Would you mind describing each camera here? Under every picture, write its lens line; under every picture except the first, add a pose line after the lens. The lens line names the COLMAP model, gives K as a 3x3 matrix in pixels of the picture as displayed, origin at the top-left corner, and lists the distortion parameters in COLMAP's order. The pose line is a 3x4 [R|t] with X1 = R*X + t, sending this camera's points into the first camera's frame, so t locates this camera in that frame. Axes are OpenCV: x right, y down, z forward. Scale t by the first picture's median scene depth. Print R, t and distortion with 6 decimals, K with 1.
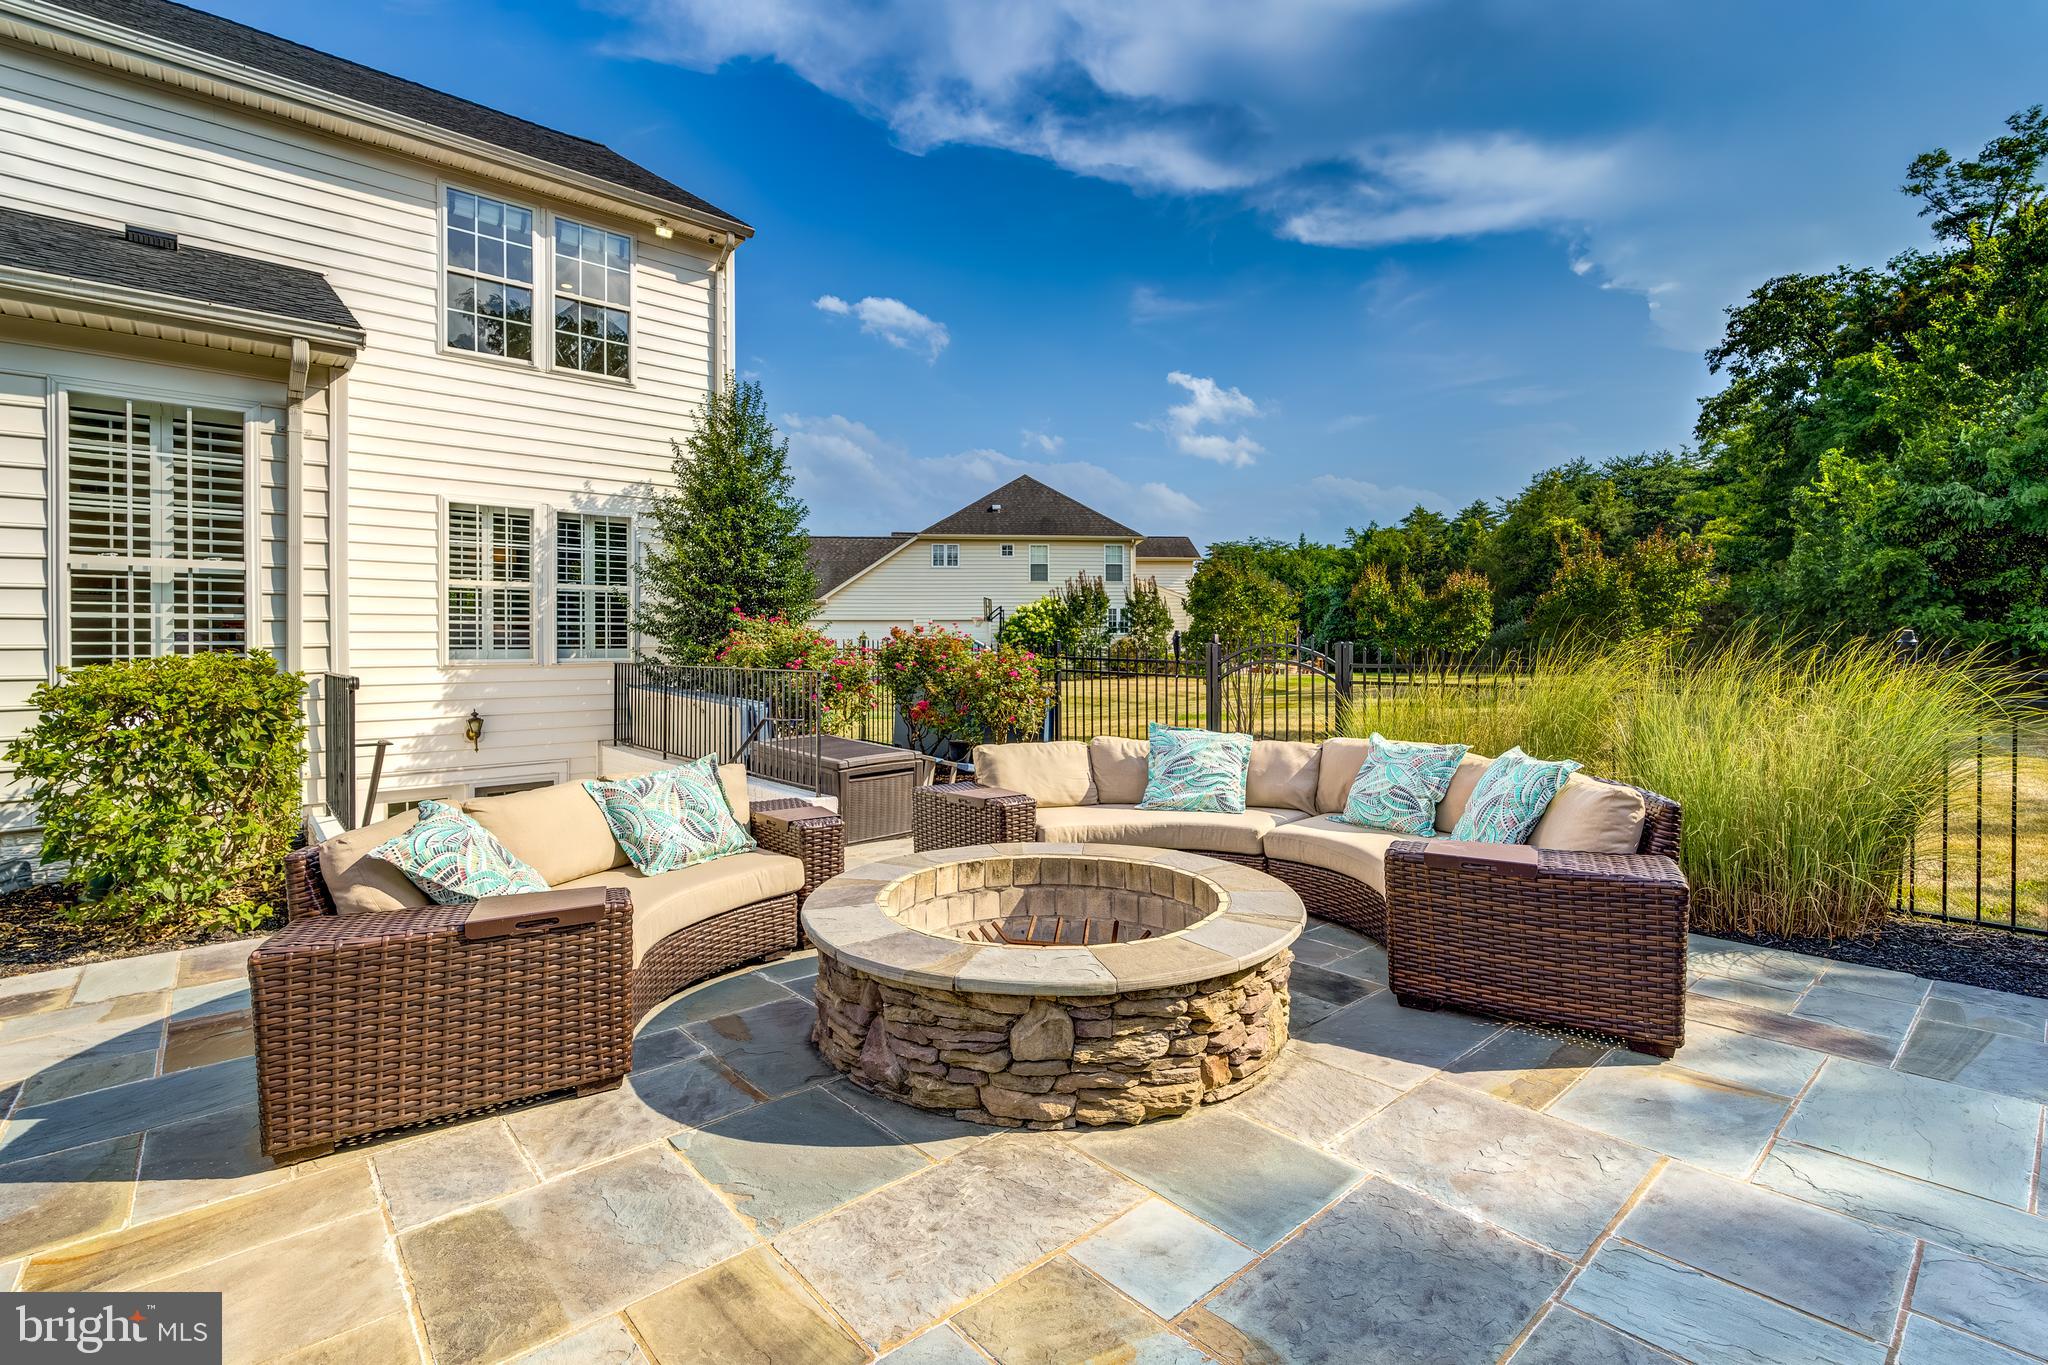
lens RADIAL K [[922.3, 0, 1029.9], [0, 922.3, 655.6], [0, 0, 1]] dist [-0.001707, -0.000651]
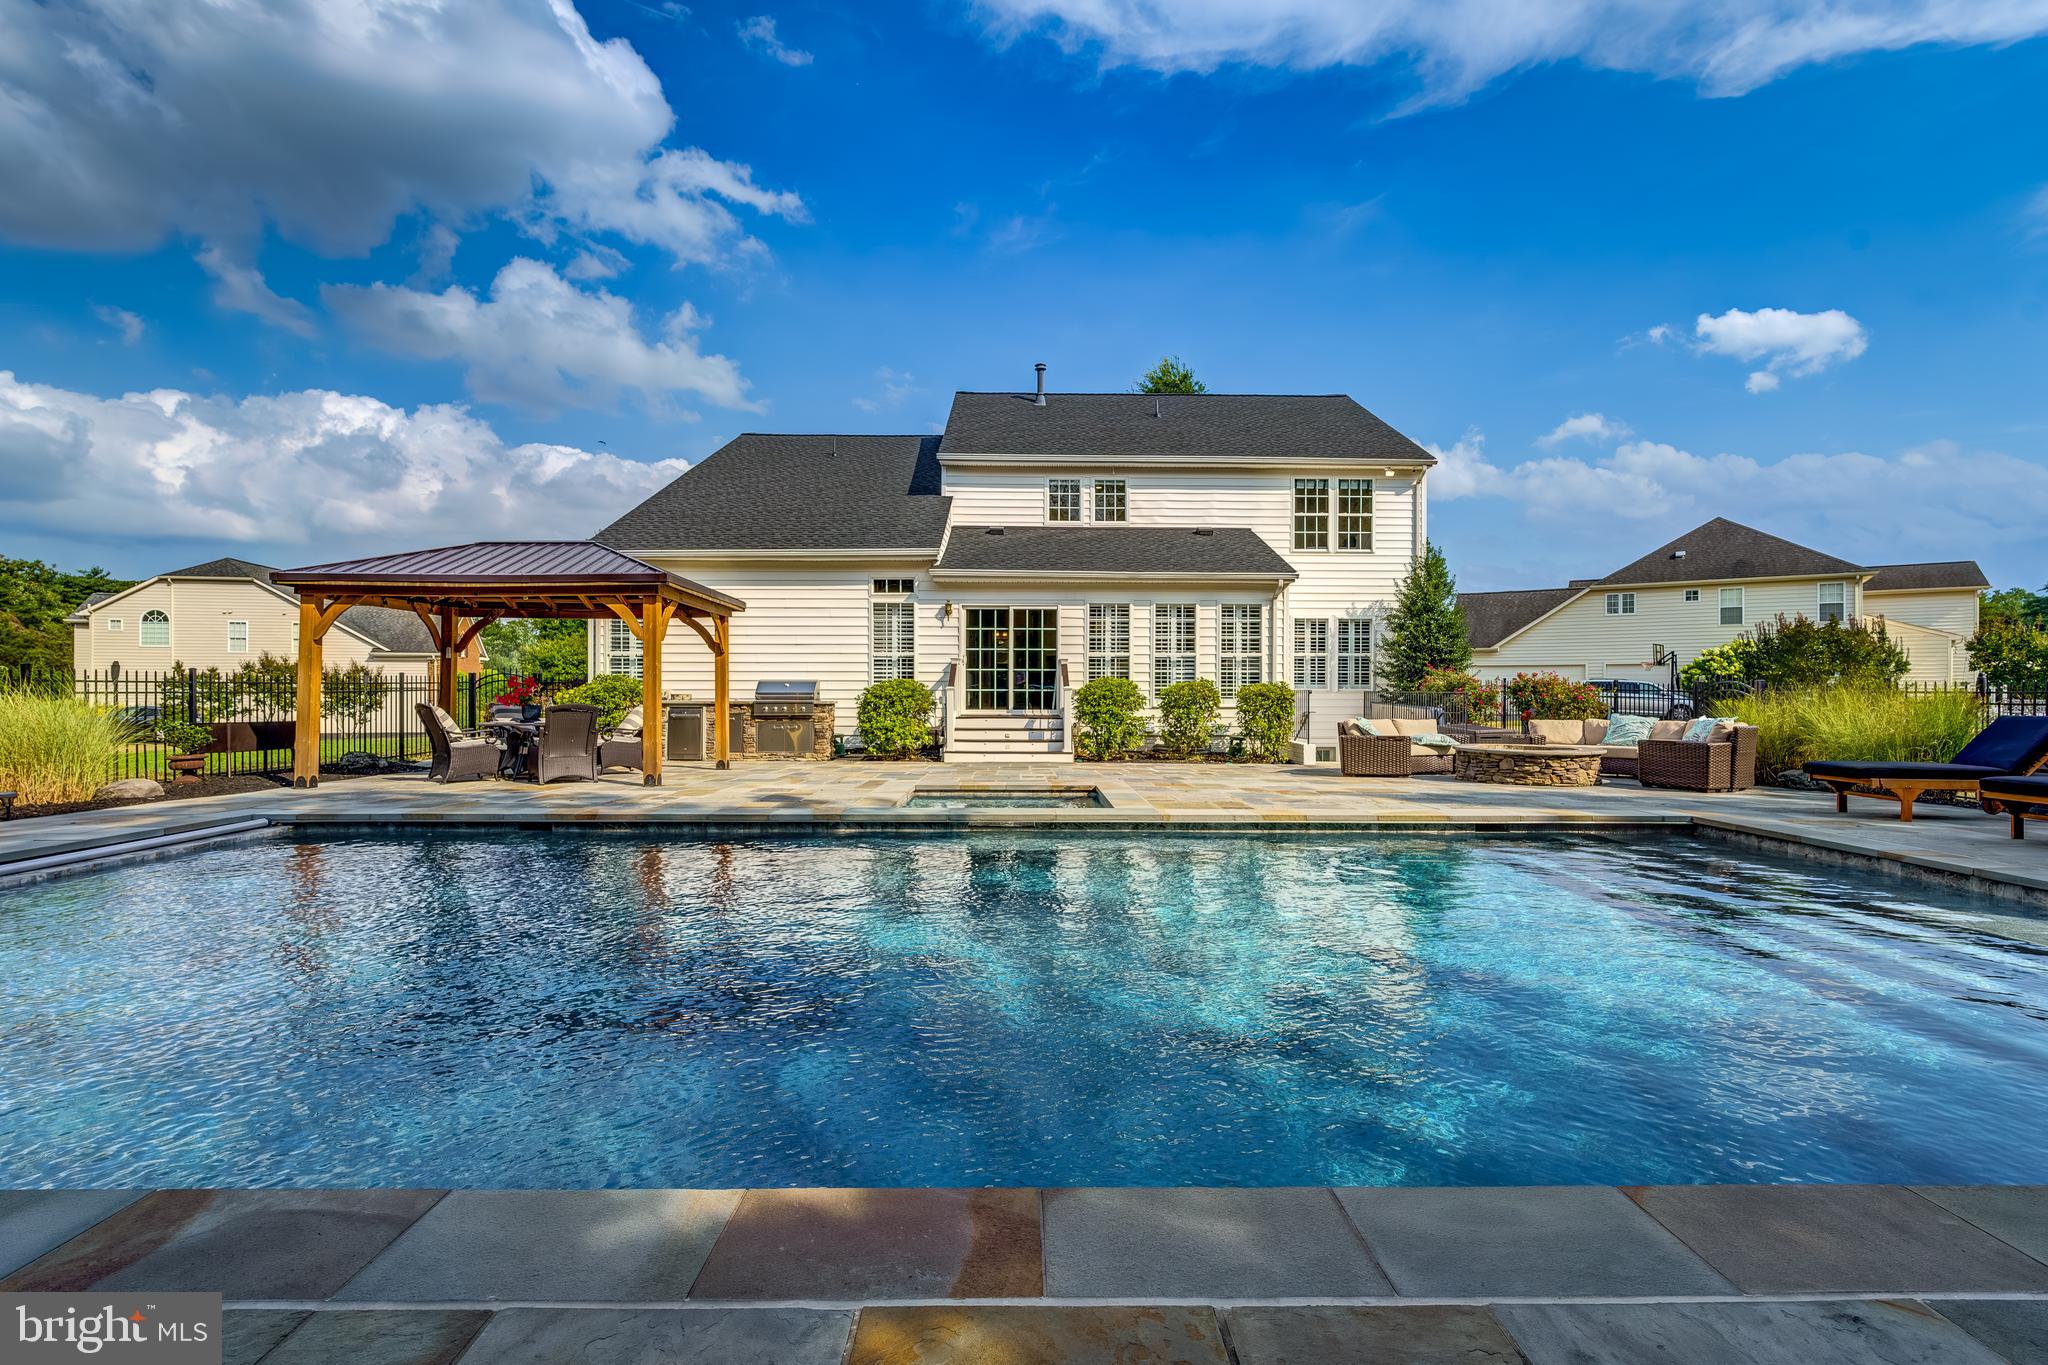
lens RADIAL K [[922.3, 0, 1027.3], [0, 922.3, 680.2], [0, 0, 1]] dist [-0.001707, -0.000651]
pose [[0.762702, -0.001612, -0.646748, 0.258684], [-0.012301, 0.999780, -0.016999, 0.023773], [0.646633, 0.020921, 0.762515, -0.899536]]
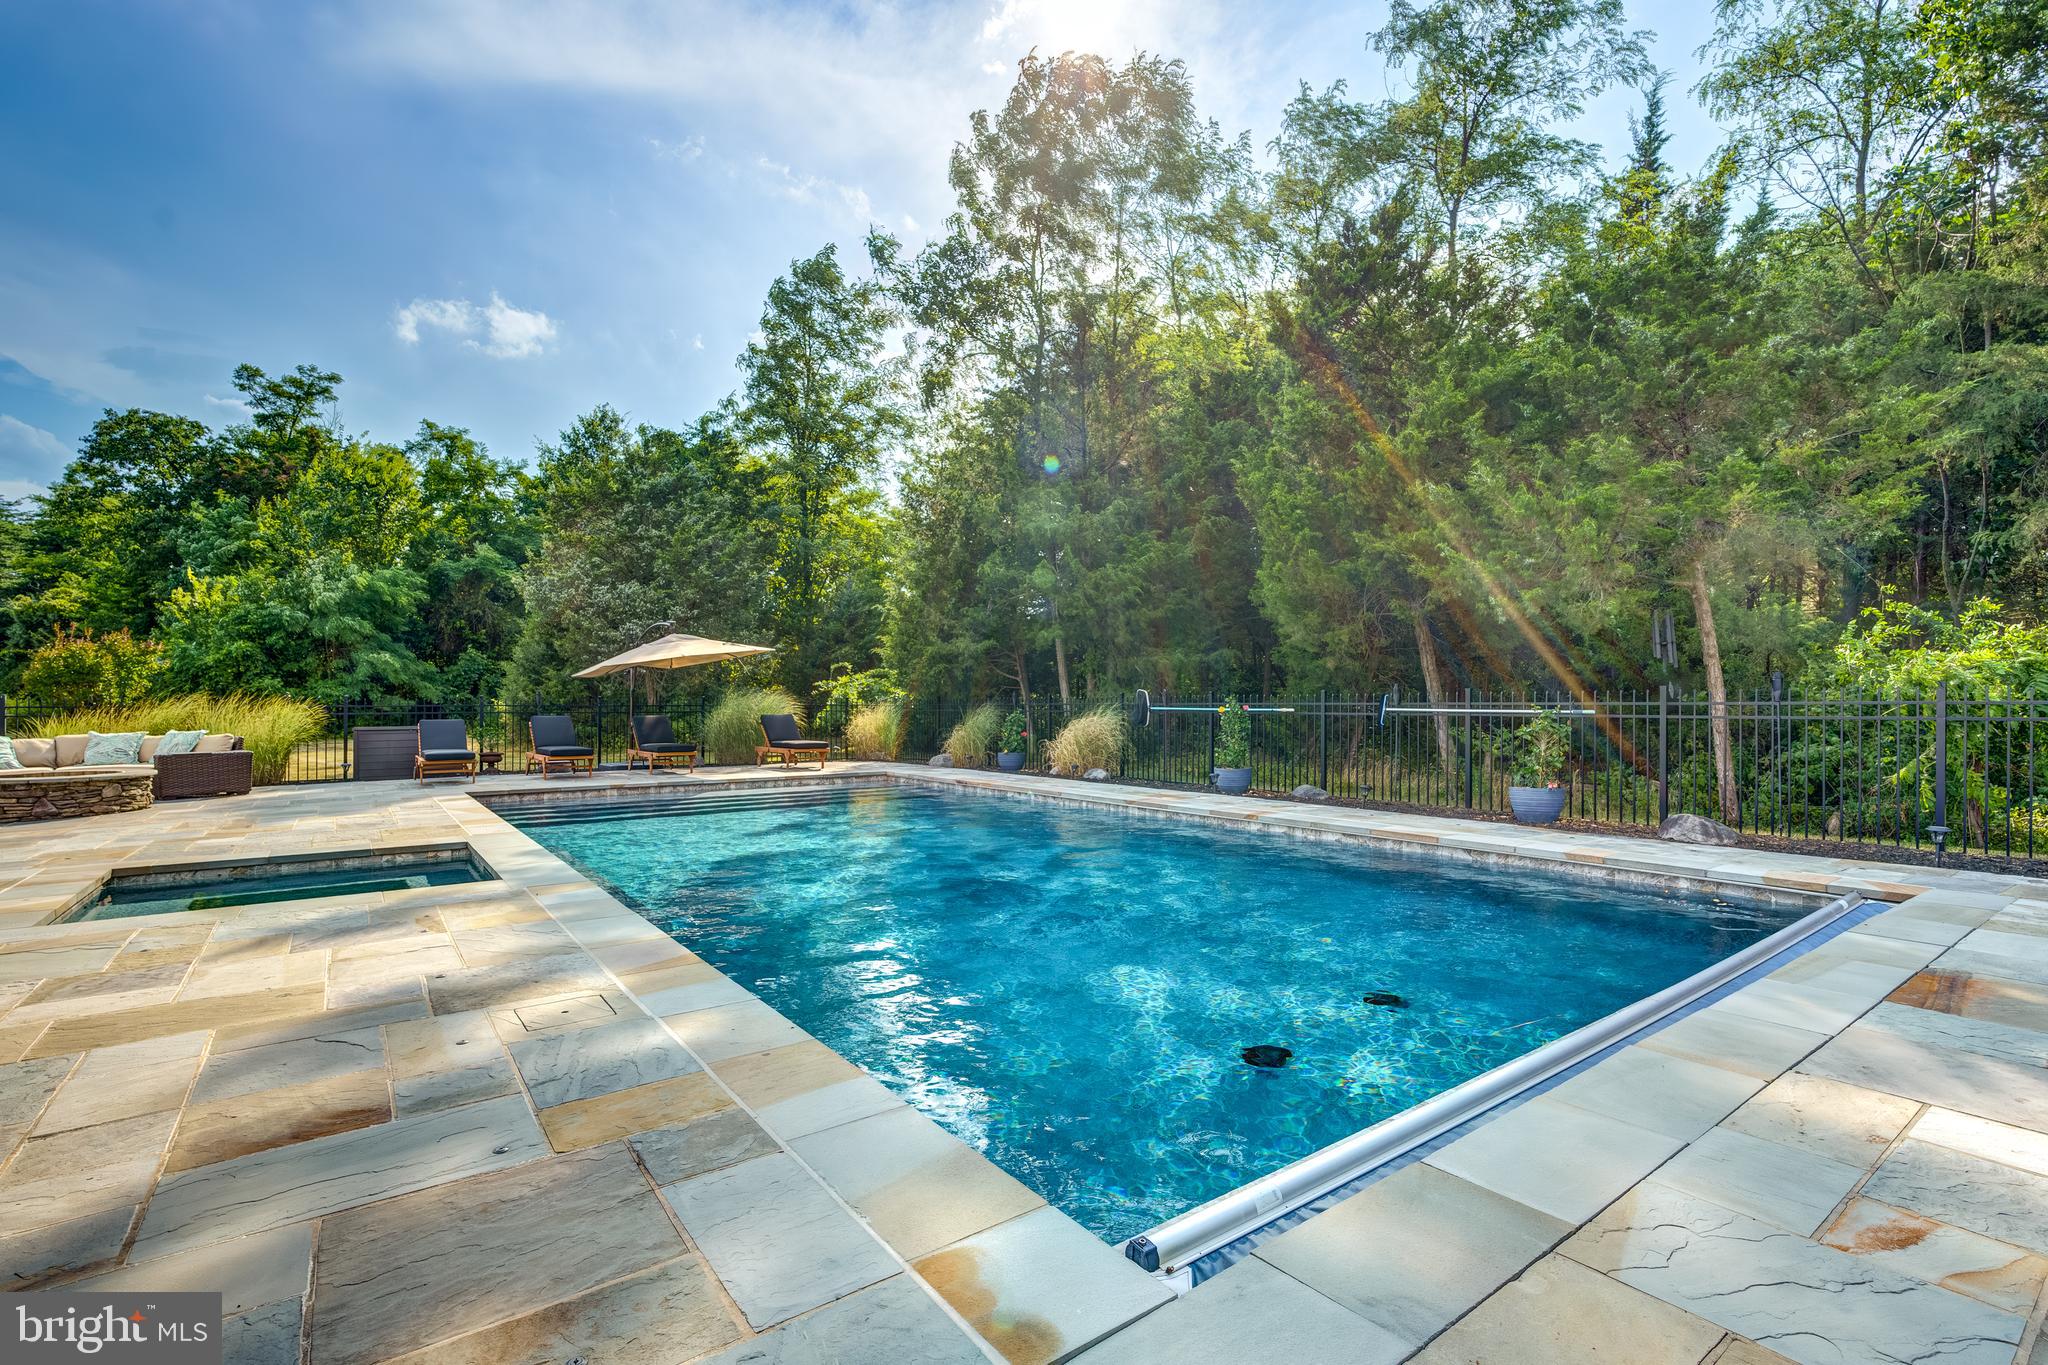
lens RADIAL K [[922.3, 0, 1014.7], [0, 922.3, 710.7], [0, 0, 1]] dist [-0.001707, -0.000651]
pose [[0.089792, -0.004591, 0.995950, -0.817751], [0.011453, 0.999928, 0.003577, 0.023263], [-0.995895, 0.011085, 0.089838, -0.734200]]
